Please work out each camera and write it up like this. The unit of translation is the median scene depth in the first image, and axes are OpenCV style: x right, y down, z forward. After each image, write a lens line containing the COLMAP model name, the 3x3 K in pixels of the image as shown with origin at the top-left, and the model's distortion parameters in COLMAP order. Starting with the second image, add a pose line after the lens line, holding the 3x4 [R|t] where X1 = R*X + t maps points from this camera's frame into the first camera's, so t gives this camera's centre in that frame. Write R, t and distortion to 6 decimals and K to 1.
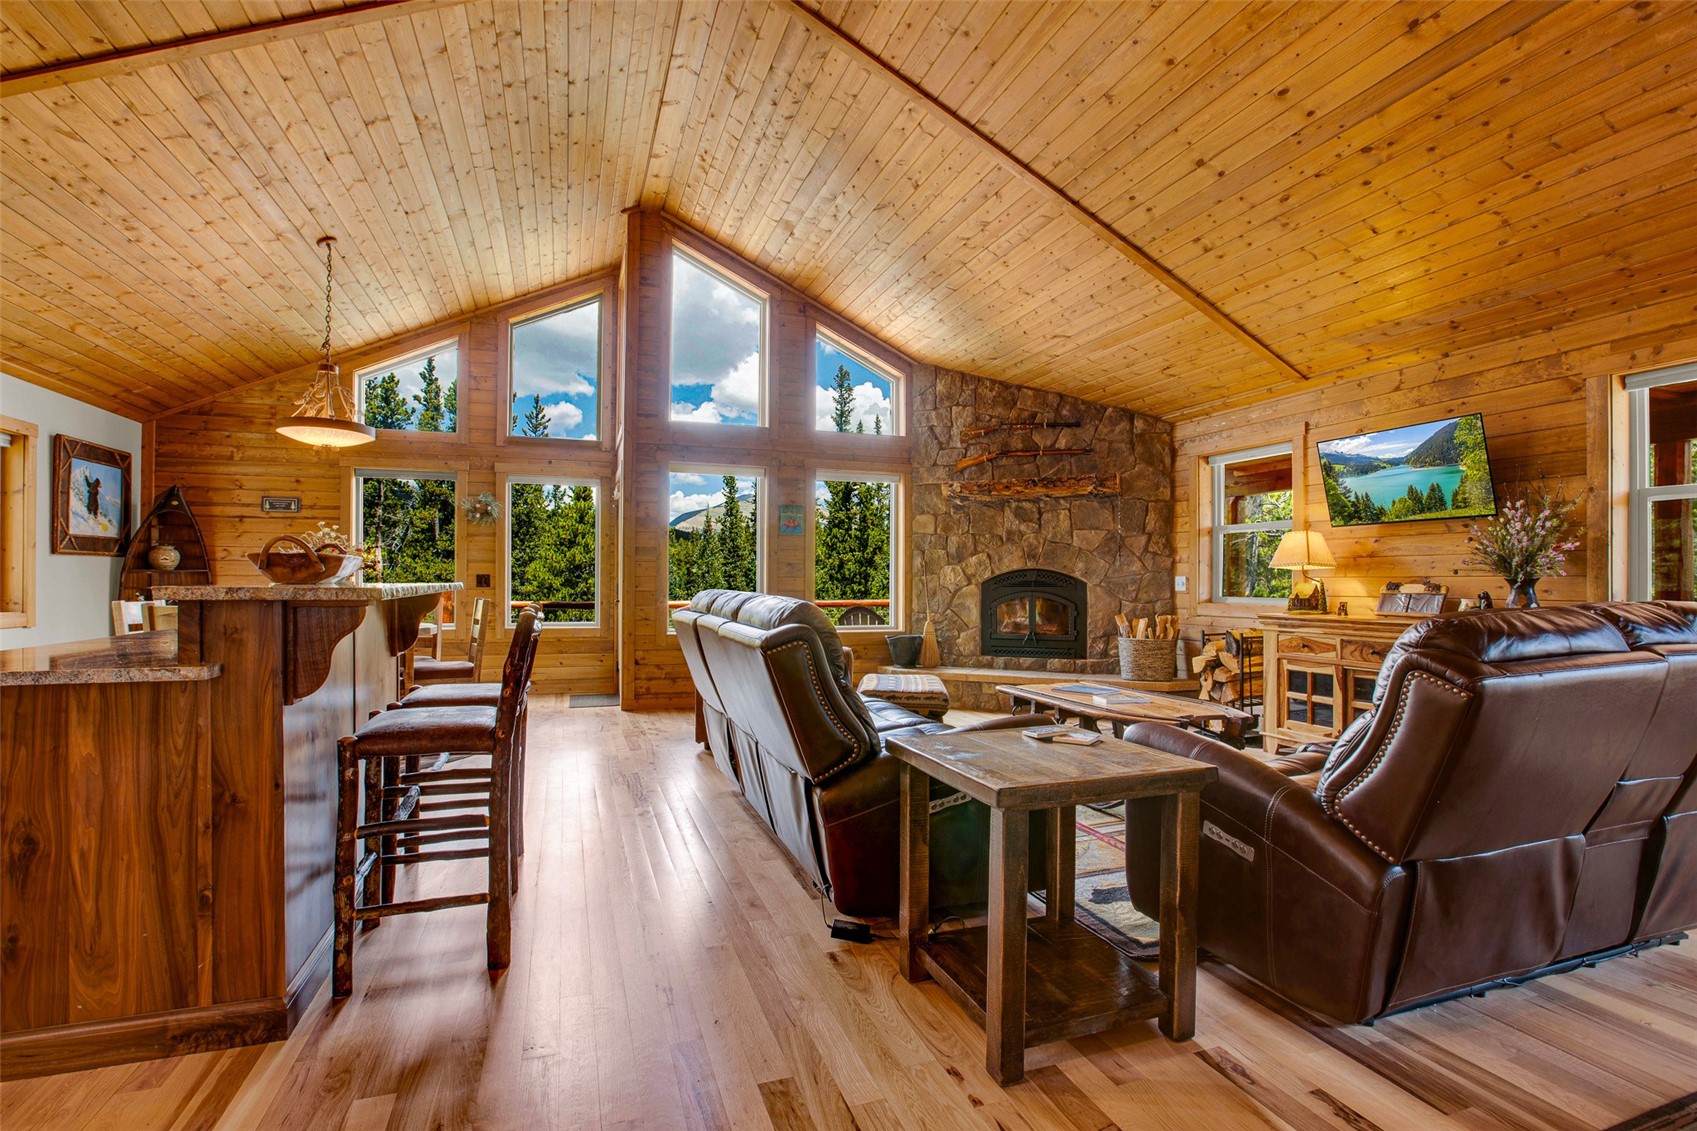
lens RADIAL K [[804.2, 0, 838.2], [0, 804.2, 575.7], [0, 0, 1]] dist [-0.062485, 0.040940]
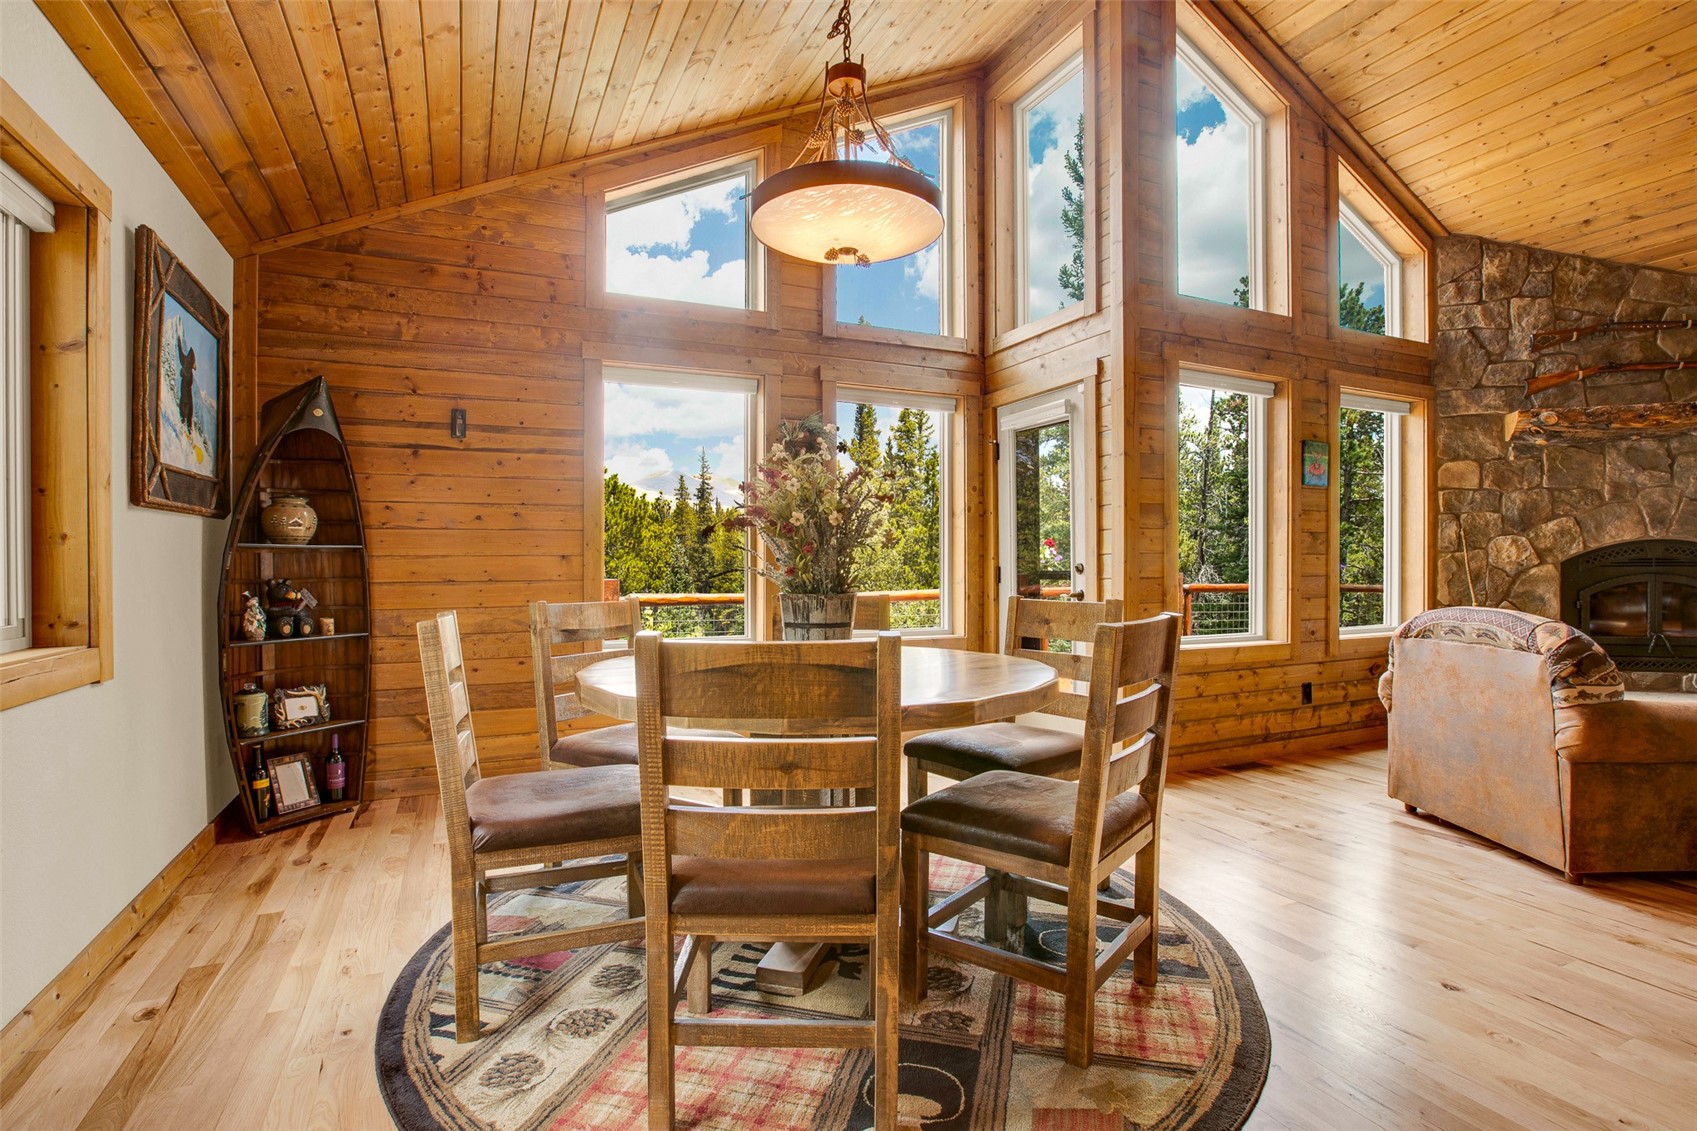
lens RADIAL K [[826.5, 0, 853.9], [0, 826.5, 570.9], [0, 0, 1]] dist [-0.029789, 0.007638]
pose [[0.994790, -0.007671, 0.101658, -0.538805], [0.006187, 0.999870, 0.014910, 0.003678], [-0.101759, -0.014203, 0.994708, 0.426884]]
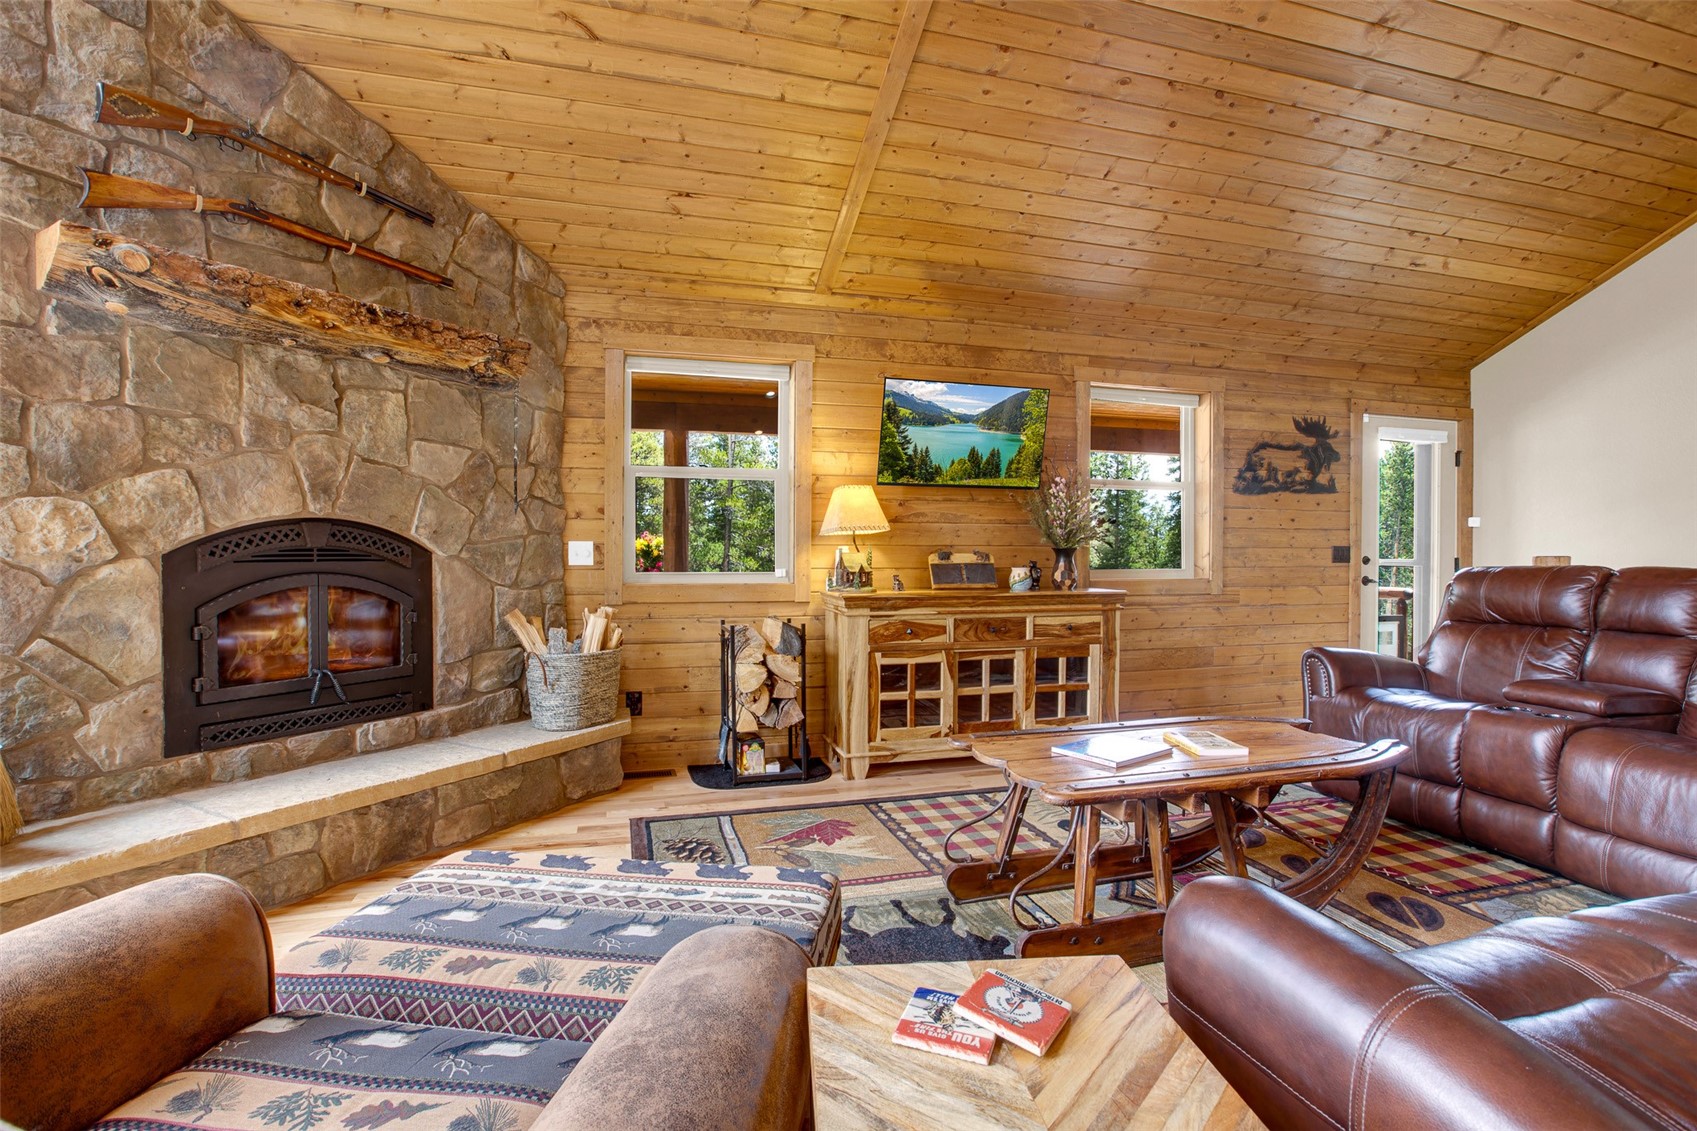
lens RADIAL K [[788.3, 0, 848.5], [0, 788.3, 565.5], [0, 0, 1]] dist [-0.059161, 0.022438]
pose [[0.062517, -0.017855, 0.997884, -0.152092], [-0.009427, 0.999785, 0.018480, 0.006303], [-0.997999, -0.010563, 0.062335, 0.759373]]
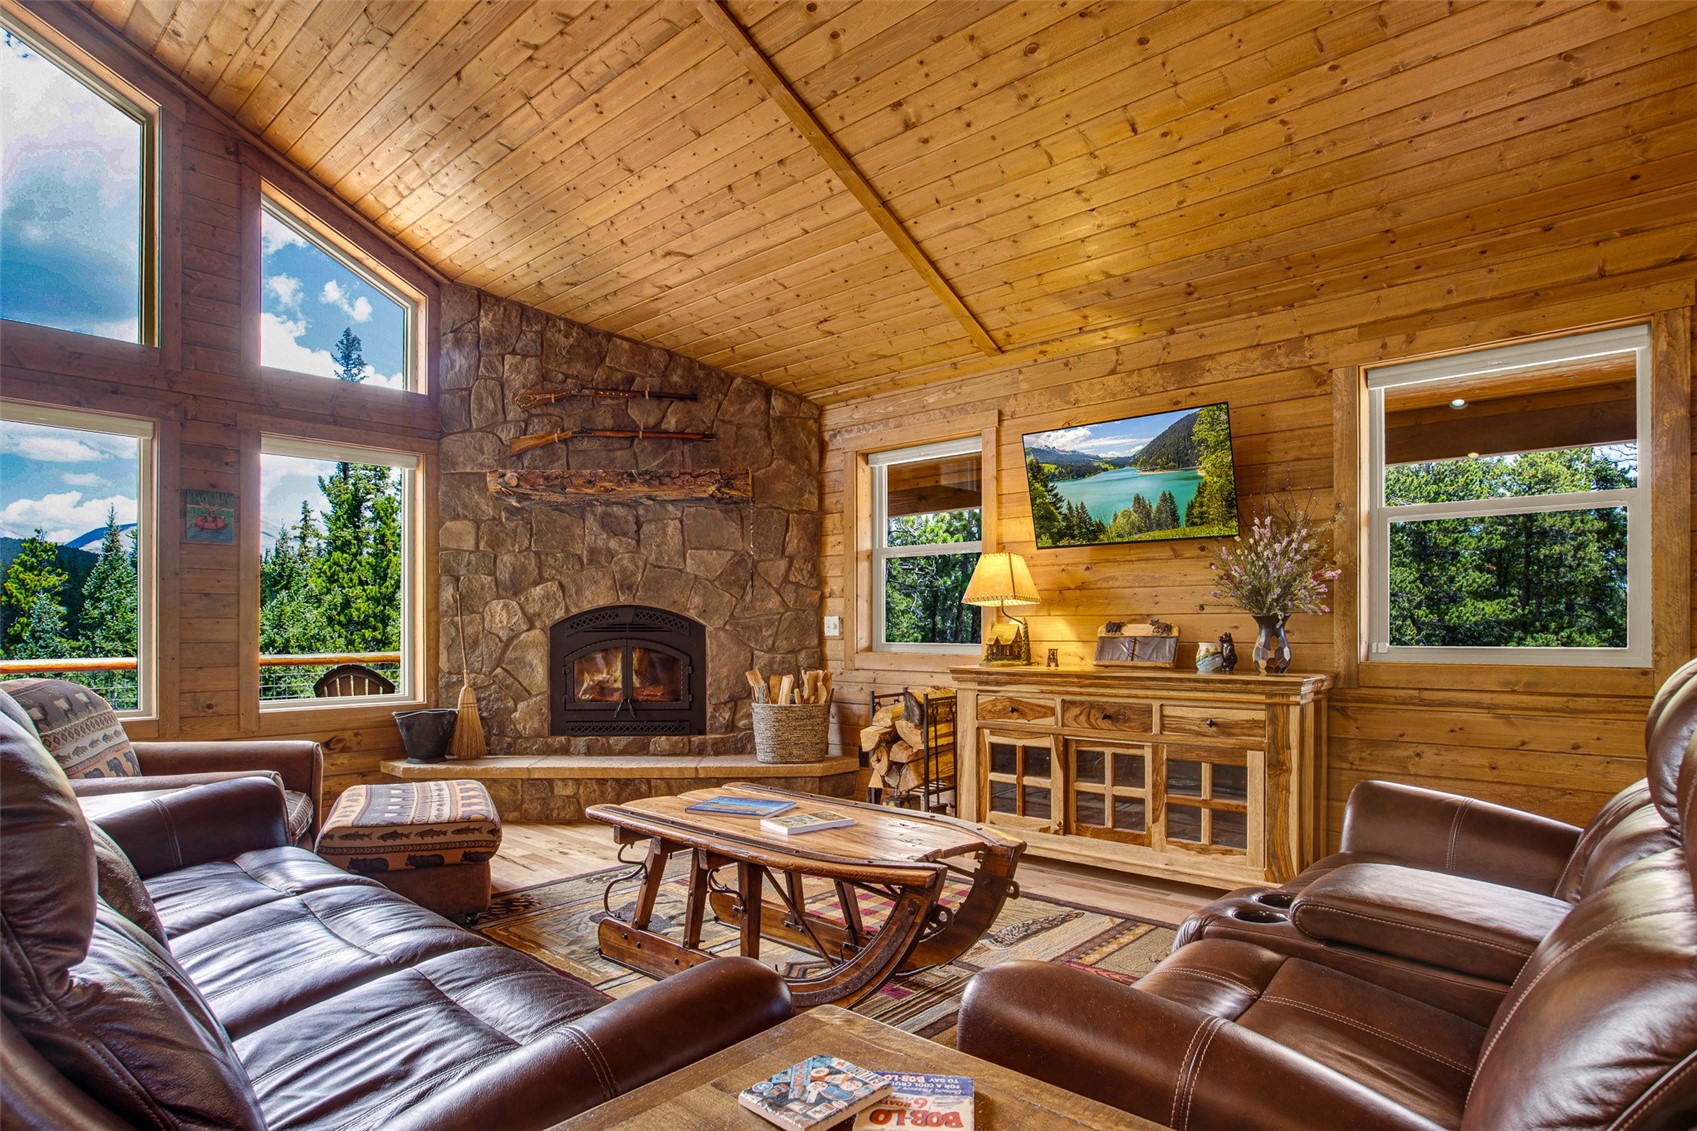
lens RADIAL K [[935.7, 0, 843.9], [0, 935.7, 625.6], [0, 0, 1]] dist [-0.067536, 0.041710]
pose [[0.882214, -0.005104, 0.470822, 0.035094], [0.001643, 0.999969, 0.007763, 0.003196], [-0.470847, -0.006075, 0.882194, 0.235823]]
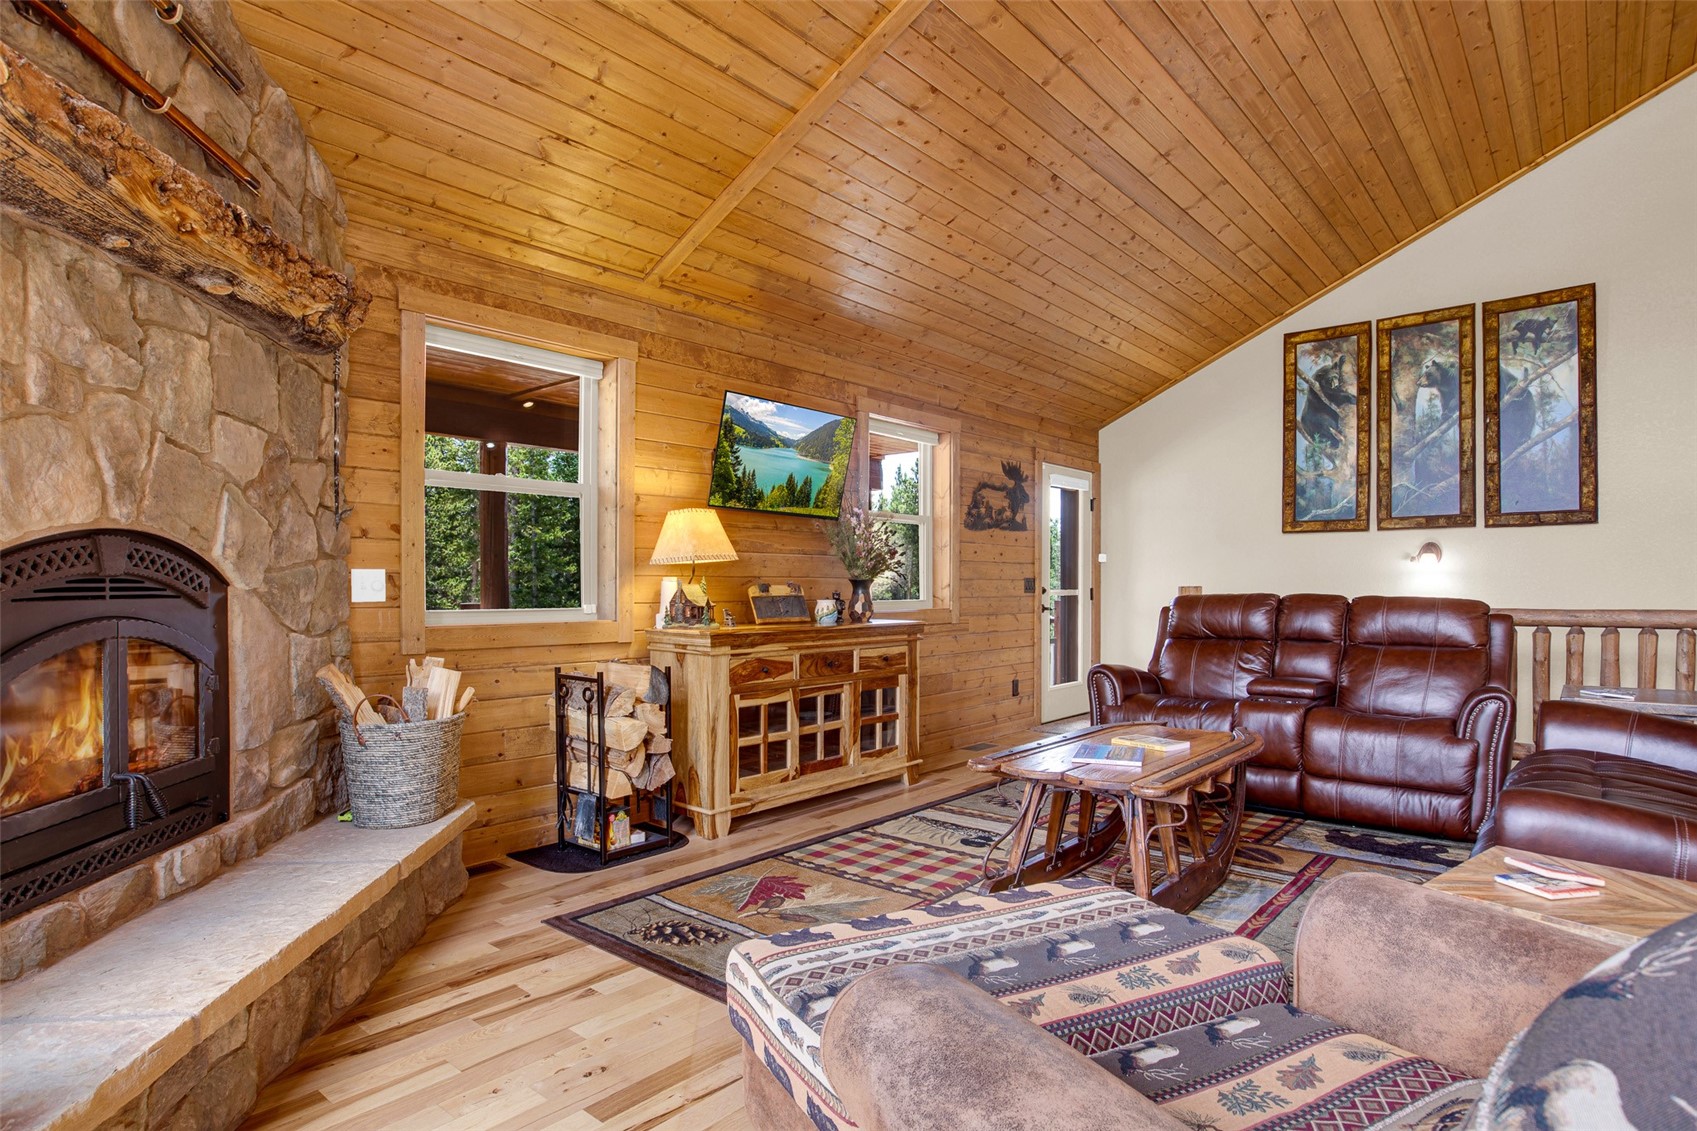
lens RADIAL K [[911.7, 0, 840.5], [0, 911.7, 602.9], [0, 0, 1]] dist [-0.060048, 0.033438]
pose [[-0.497983, -0.019577, 0.866966, -0.133037], [-0.008808, 0.999808, 0.017517, 0.008554], [-0.867142, 0.001087, -0.498060, 1.020344]]
